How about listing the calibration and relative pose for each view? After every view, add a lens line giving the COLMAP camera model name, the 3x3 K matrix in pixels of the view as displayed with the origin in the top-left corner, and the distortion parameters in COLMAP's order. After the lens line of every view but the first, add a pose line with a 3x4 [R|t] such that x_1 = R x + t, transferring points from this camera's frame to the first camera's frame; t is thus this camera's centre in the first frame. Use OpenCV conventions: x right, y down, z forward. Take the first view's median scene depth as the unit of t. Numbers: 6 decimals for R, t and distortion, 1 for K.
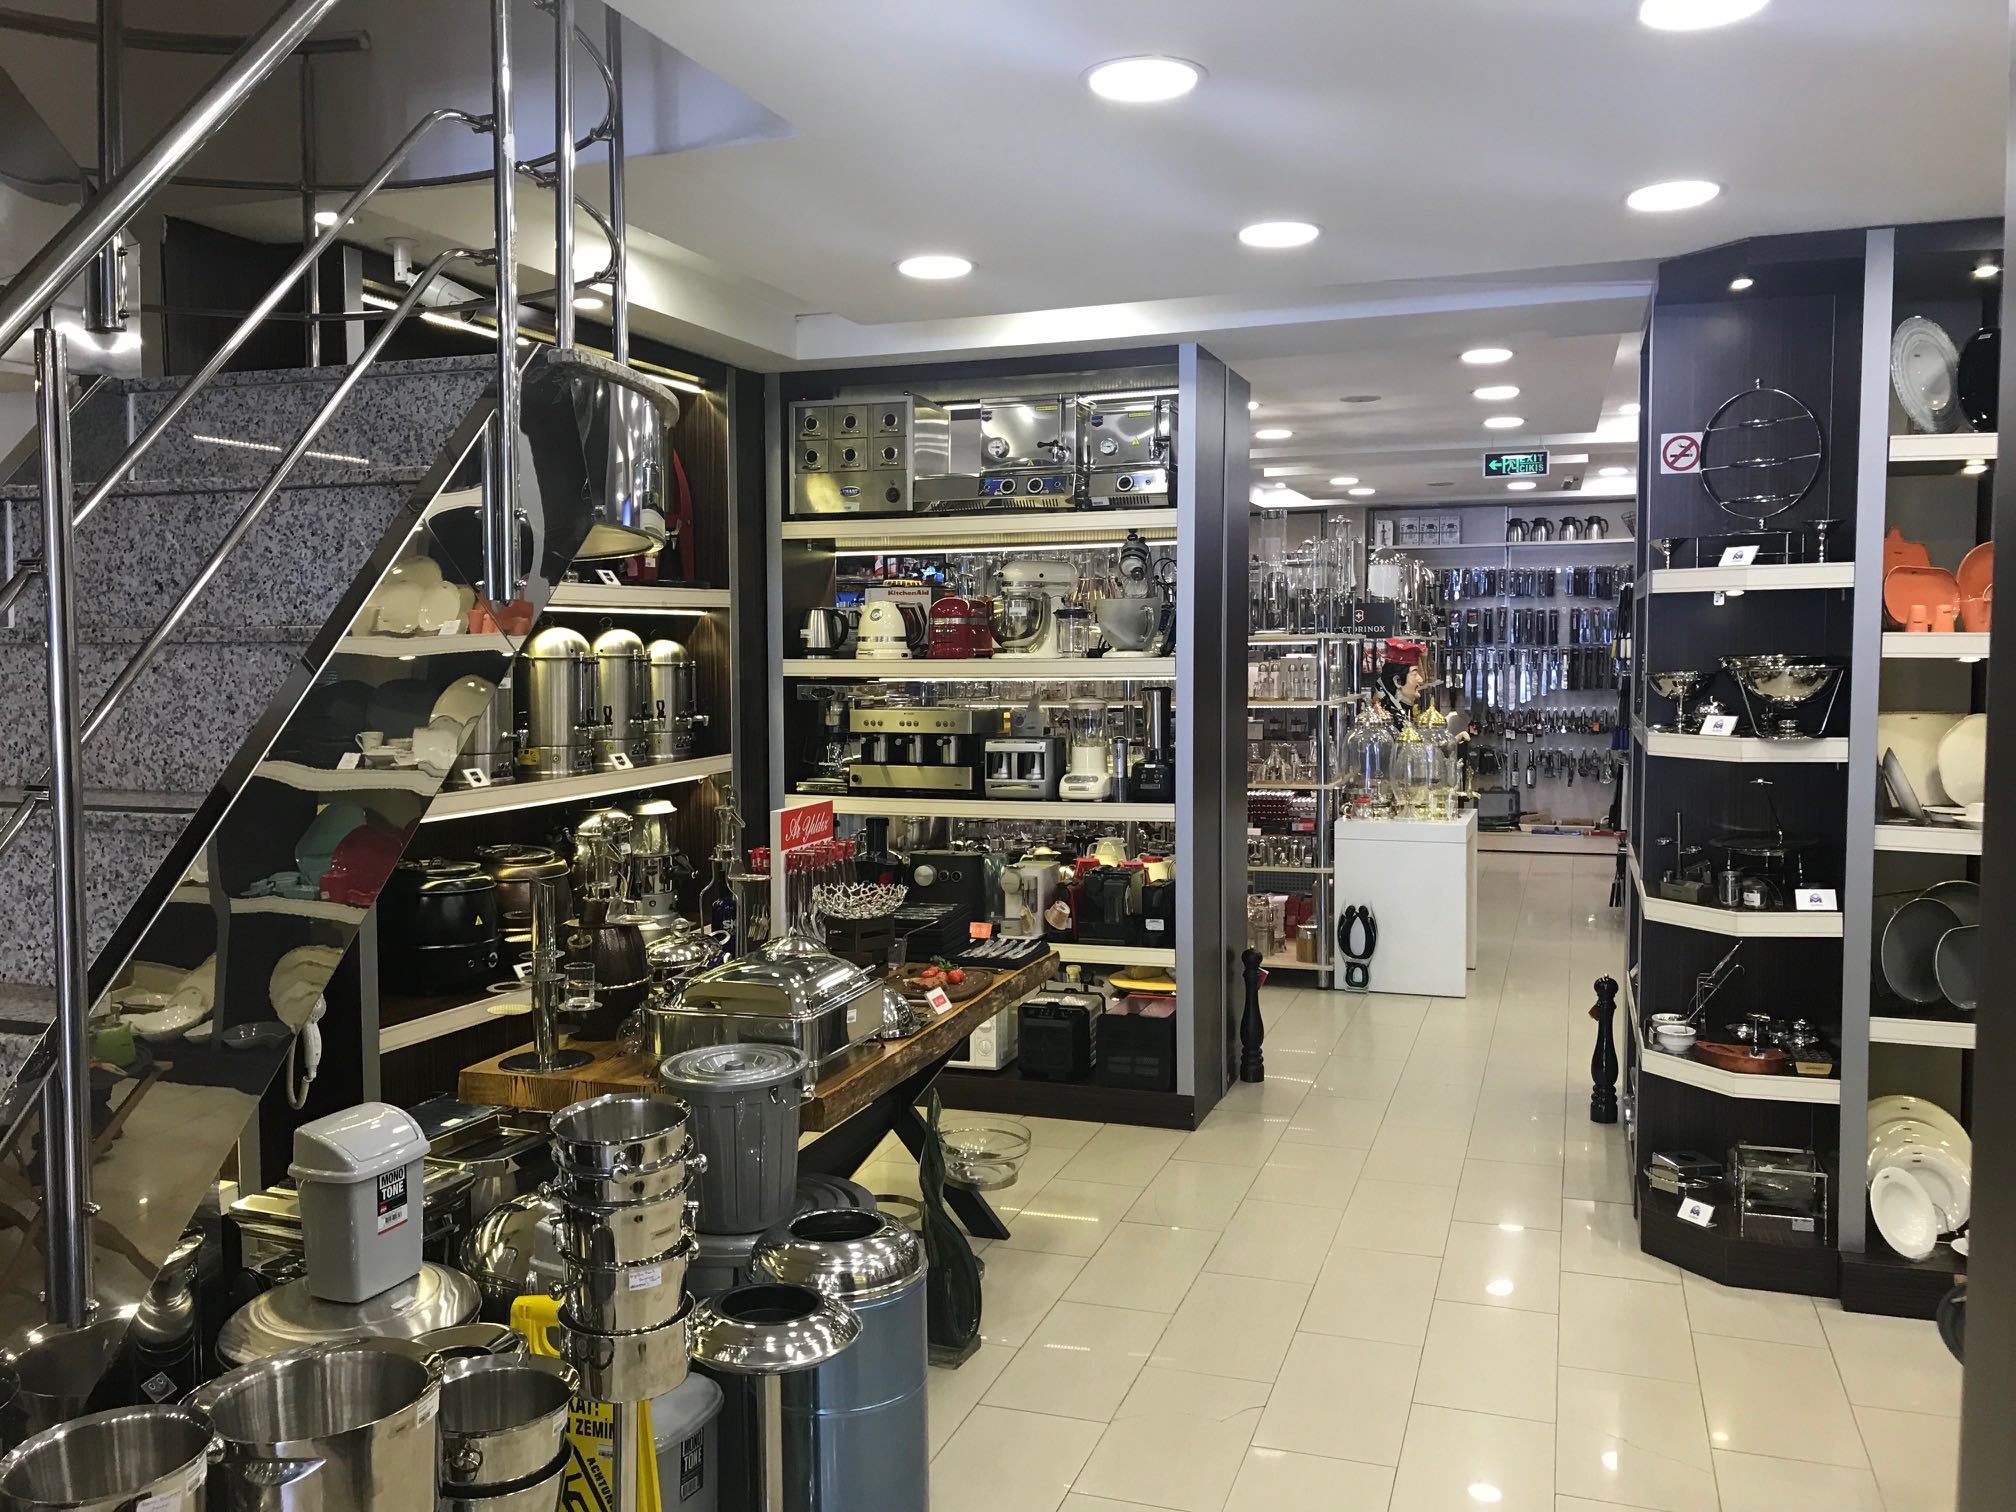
lens RADIAL K [[1598.8, 0, 1059.8], [0, 1598.8, 759.4], [0, 0, 1]] dist [0.017383, -0.008989]
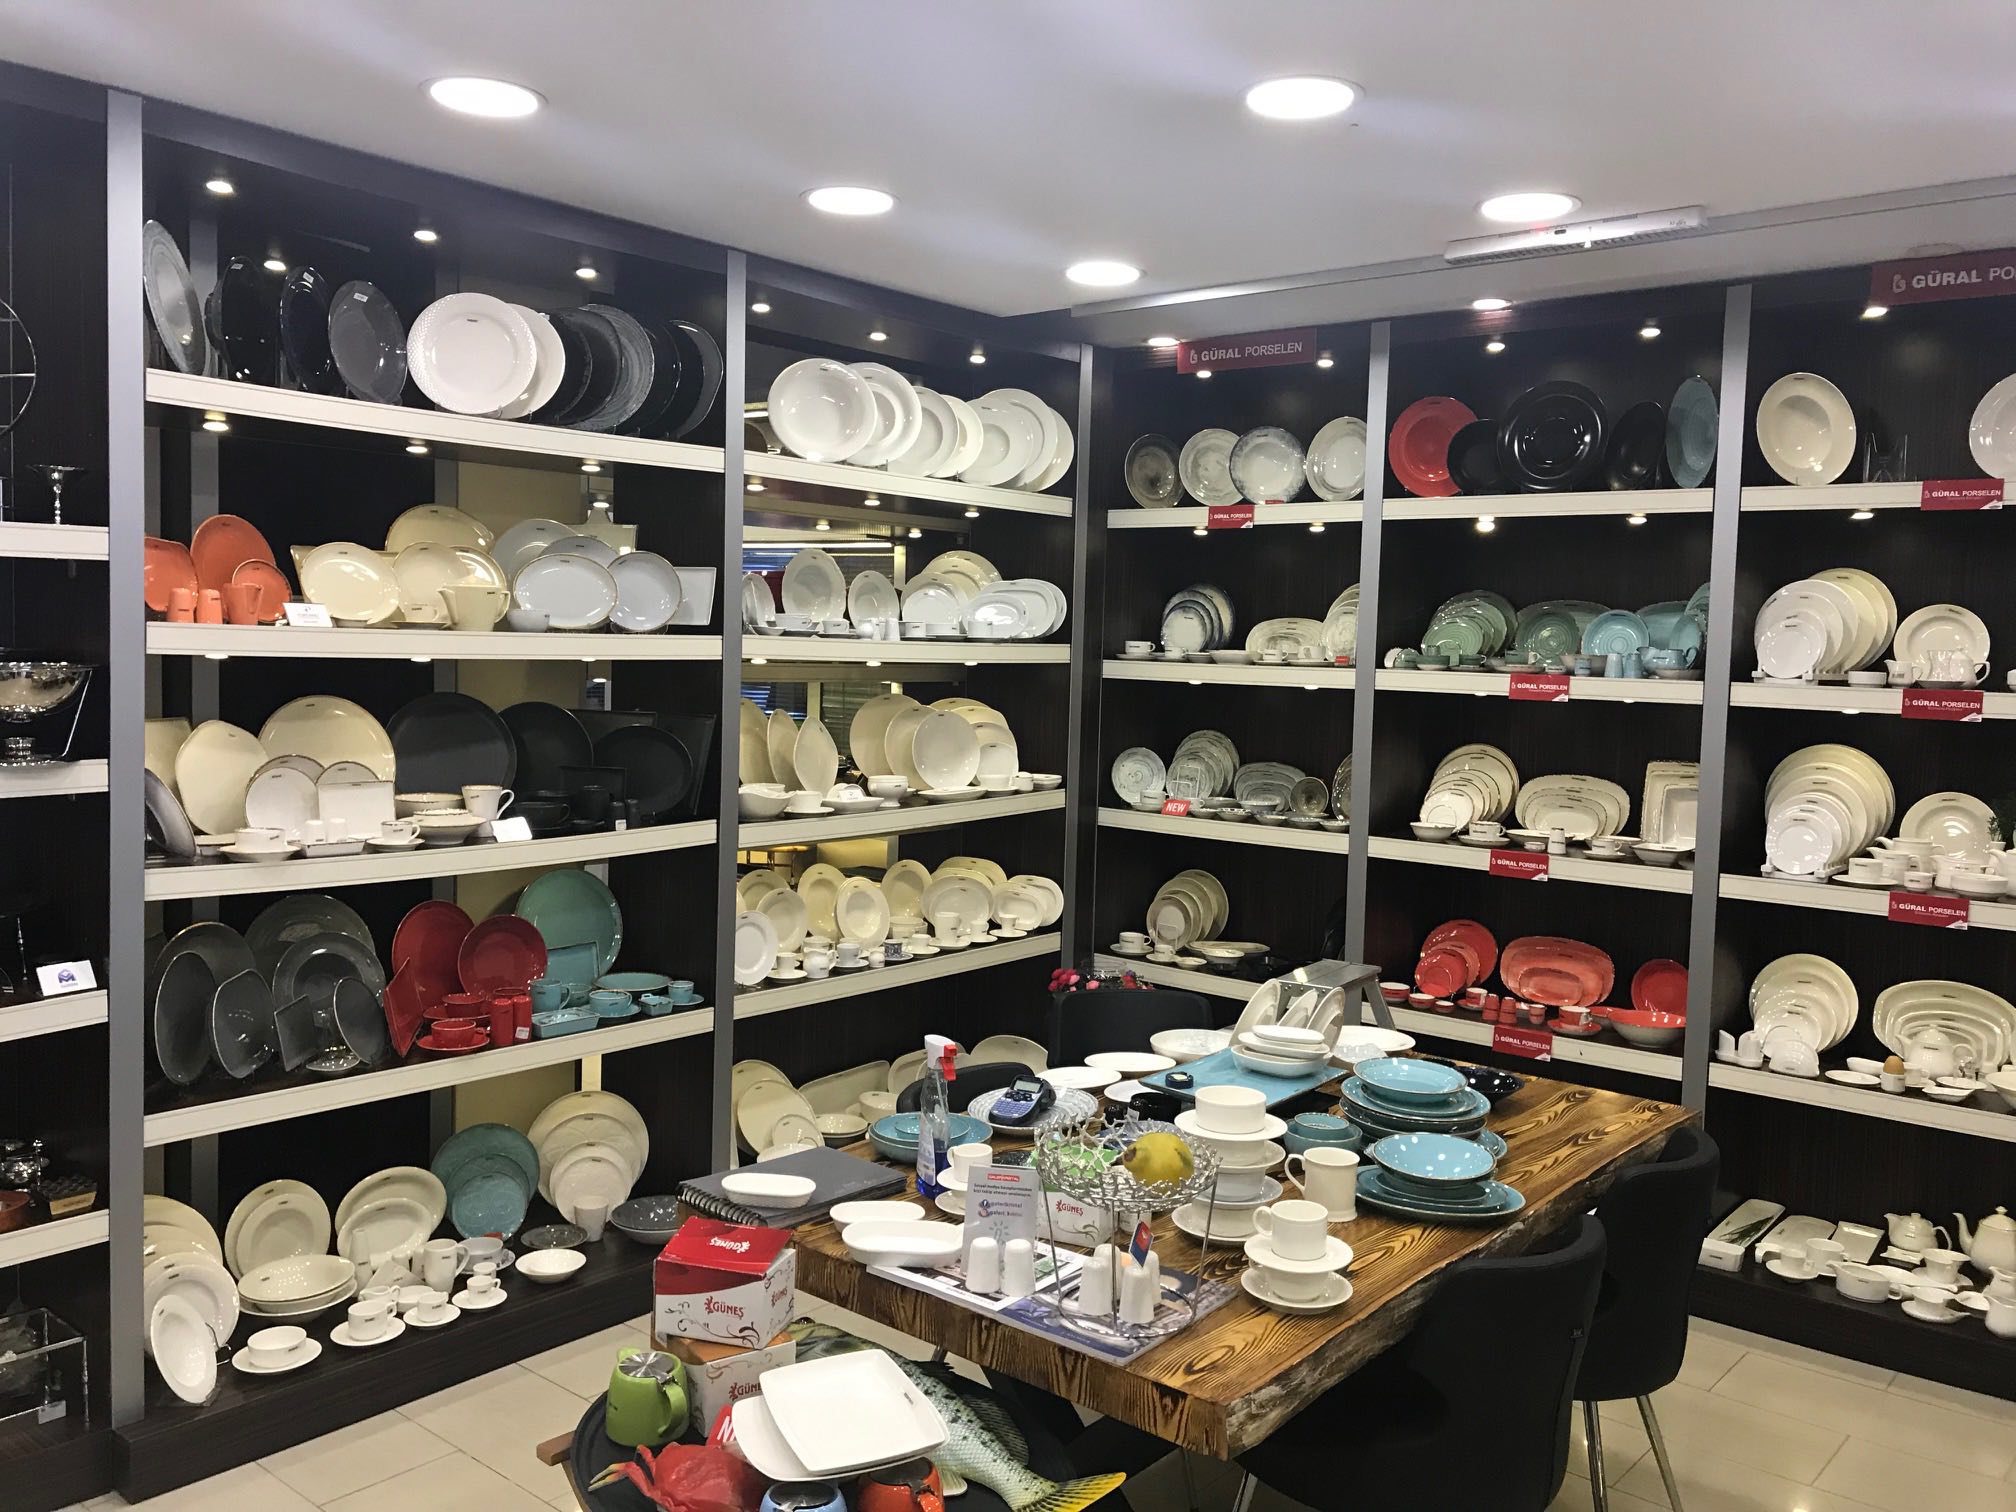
lens RADIAL K [[1598.8, 0, 1010.9], [0, 1598.8, 745.3], [0, 0, 1]] dist [0.017383, -0.008989]
pose [[0.365971, -0.043328, 0.929617, -0.045005], [0.039071, 0.998750, 0.031168, -0.021186], [-0.929806, 0.024915, 0.367206, 0.255724]]
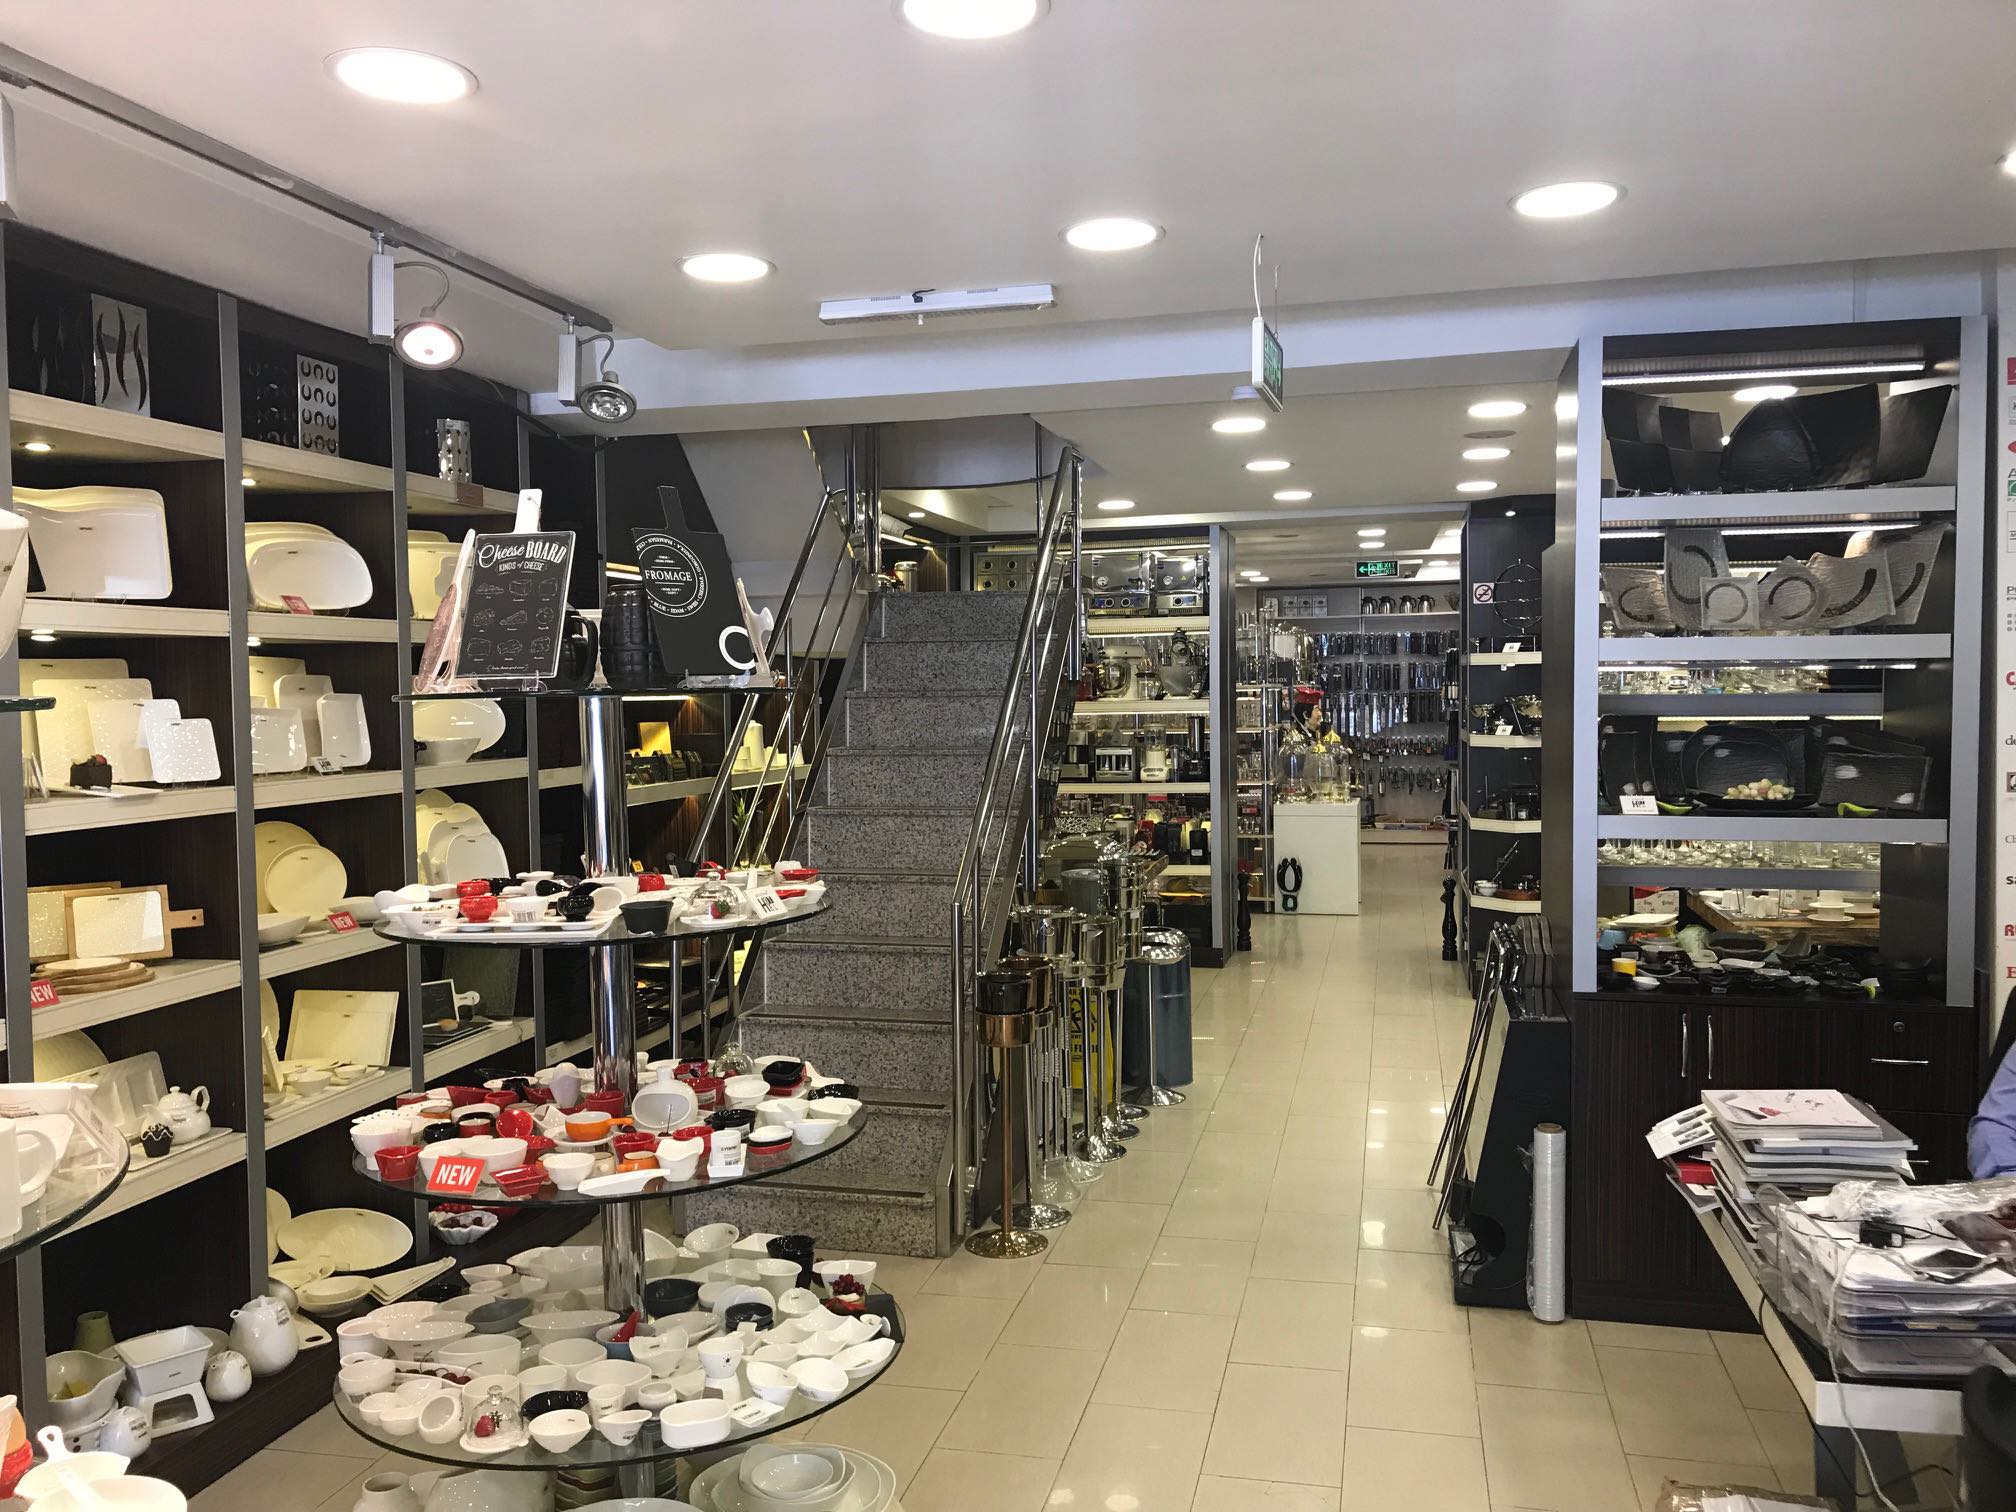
lens RADIAL K [[1598.8, 0, 1006.4], [0, 1598.8, 756.0], [0, 0, 1]] dist [0.017383, -0.008989]
pose [[0.997200, -0.010584, 0.074030, -0.272308], [0.012887, 0.999446, -0.030701, 0.048262], [-0.073664, 0.031569, 0.996783, -0.720137]]
